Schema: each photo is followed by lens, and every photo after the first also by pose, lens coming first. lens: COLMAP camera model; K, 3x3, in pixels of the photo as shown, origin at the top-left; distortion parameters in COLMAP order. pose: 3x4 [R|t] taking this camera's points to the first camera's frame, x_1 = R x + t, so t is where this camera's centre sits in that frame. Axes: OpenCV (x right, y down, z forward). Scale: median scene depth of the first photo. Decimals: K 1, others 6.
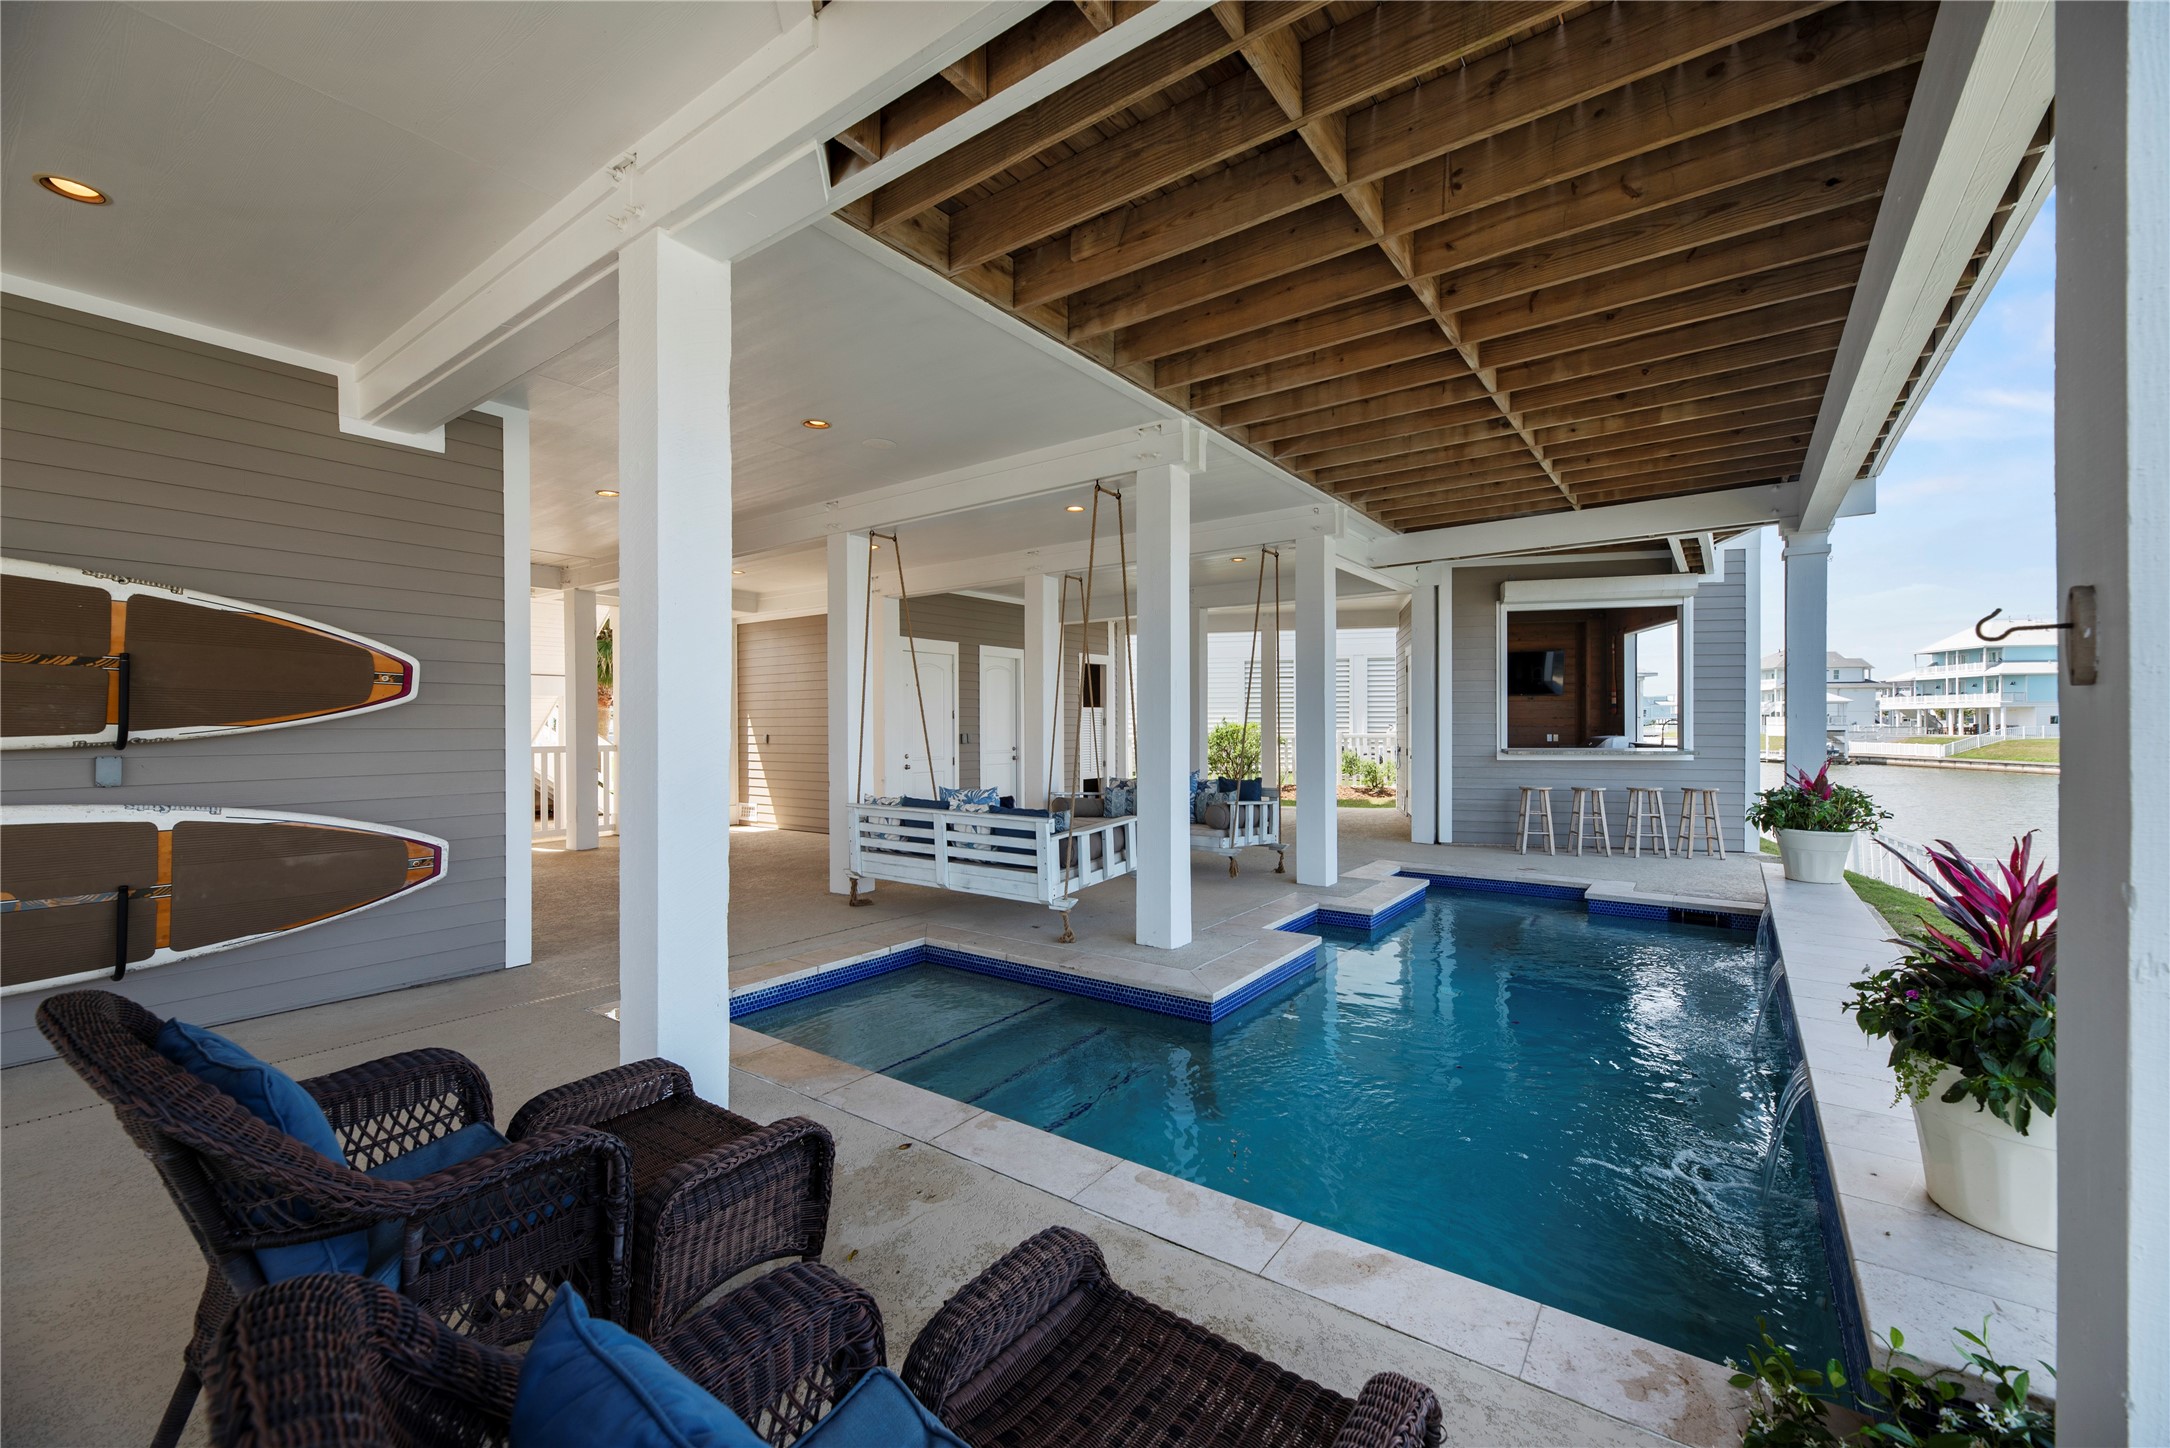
lens RADIAL K [[883.6, 0, 1071.1], [0, 883.6, 719.4], [0, 0, 1]] dist [0.005619, 0.000134]
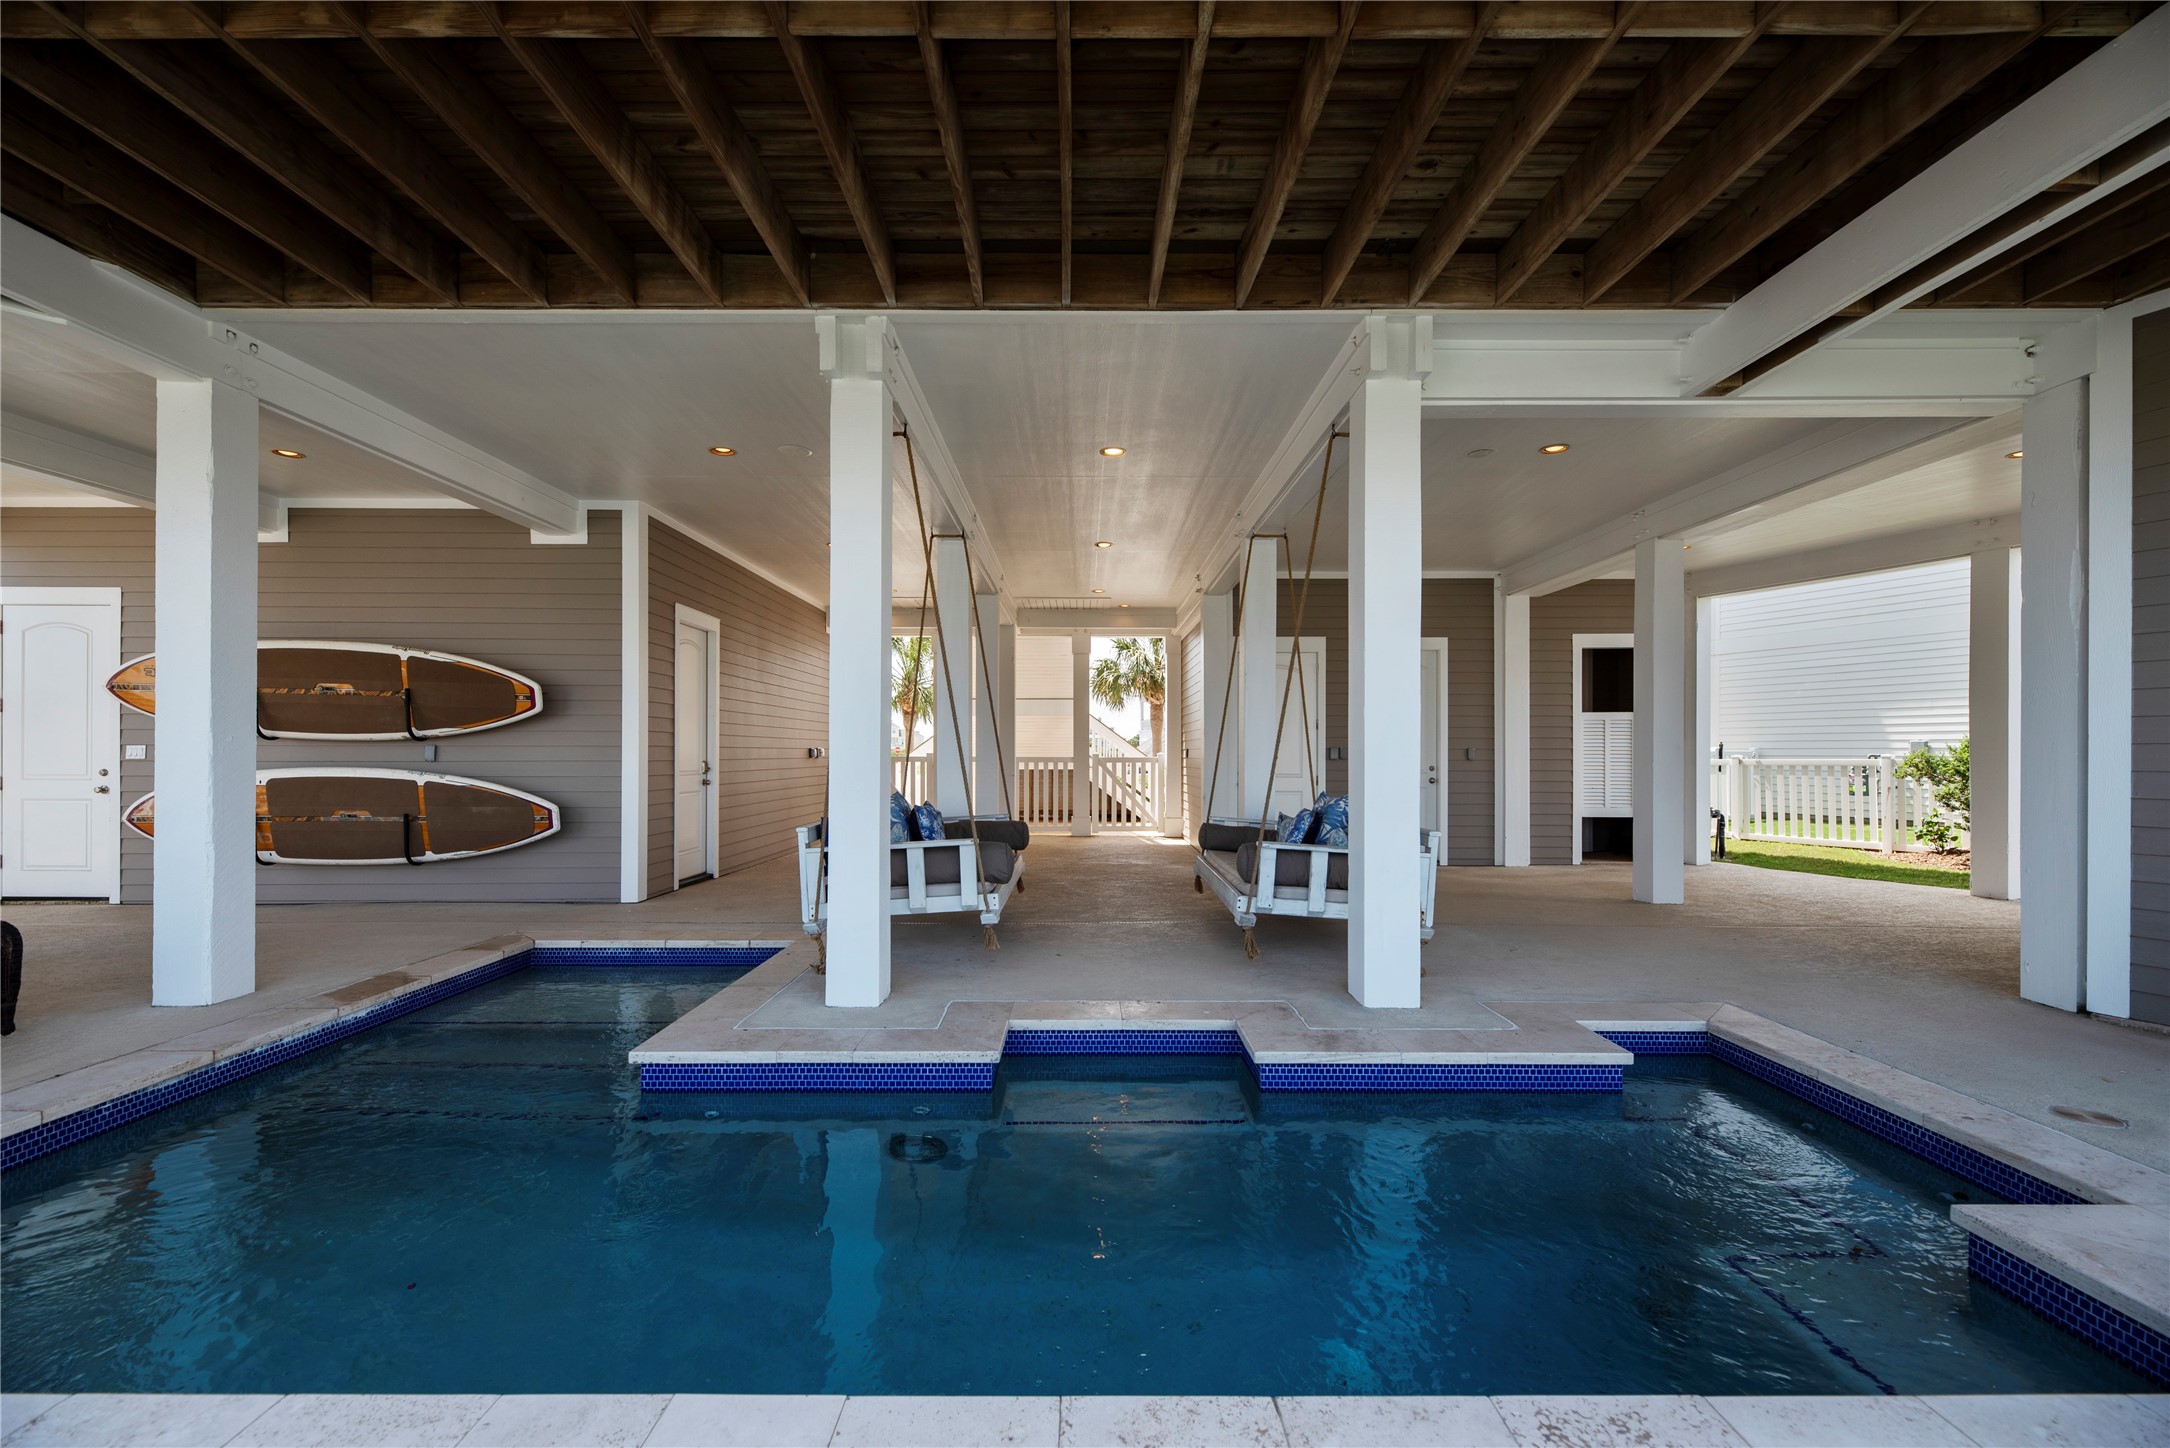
lens RADIAL K [[883.6, 0, 1080.4], [0, 883.6, 738.8], [0, 0, 1]] dist [0.005619, 0.000134]
pose [[0.606220, 0.000734, -0.795297, 1.043929], [-0.000980, 1.000000, 0.000177, 0.024510], [0.795296, 0.000672, 0.606220, 0.831640]]
